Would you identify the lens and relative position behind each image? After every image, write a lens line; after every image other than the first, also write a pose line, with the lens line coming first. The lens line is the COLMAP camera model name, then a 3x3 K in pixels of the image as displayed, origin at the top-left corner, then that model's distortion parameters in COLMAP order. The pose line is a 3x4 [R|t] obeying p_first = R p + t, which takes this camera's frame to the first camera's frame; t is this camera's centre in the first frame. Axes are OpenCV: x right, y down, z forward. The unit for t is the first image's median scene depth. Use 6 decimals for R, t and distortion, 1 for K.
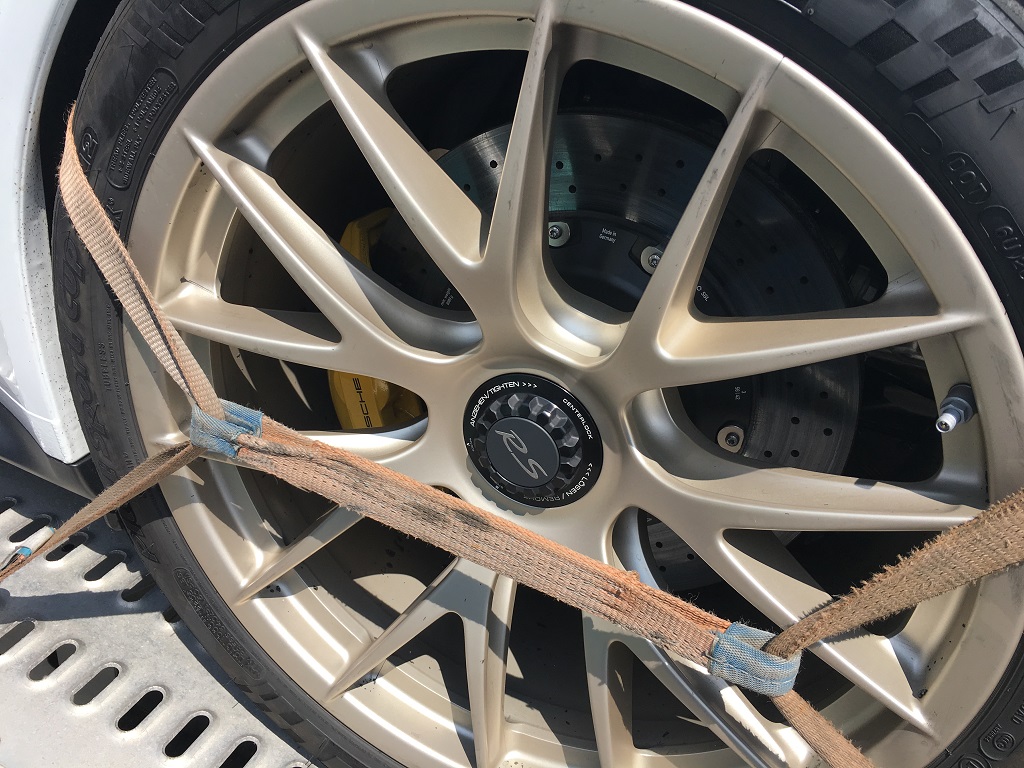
lens RADIAL K [[850.8, 0, 512.0], [0, 850.8, 384.0], [0, 0, 1]] dist [0.001306, -0.000573]
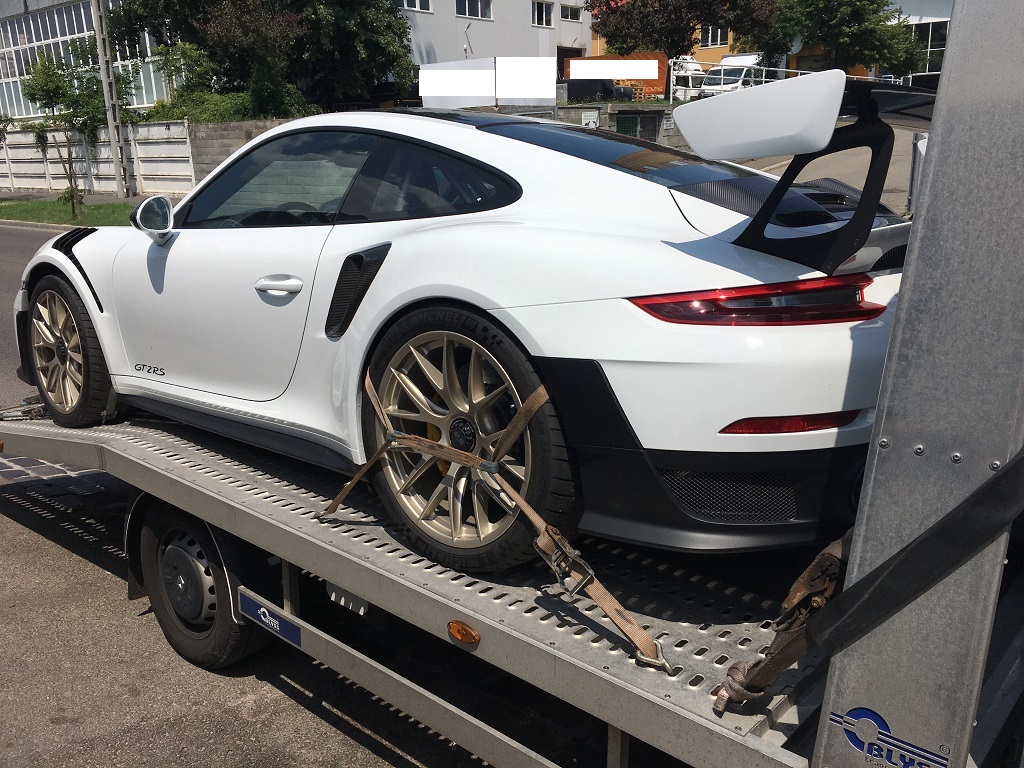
lens RADIAL K [[850.8, 0, 512.0], [0, 850.8, 384.0], [0, 0, 1]] dist [0.001306, -0.000573]
pose [[0.943558, -0.062265, -0.325302, 1.548186], [-0.059034, 0.934826, -0.350164, 1.214645], [0.325904, 0.349604, 0.878387, -2.506731]]
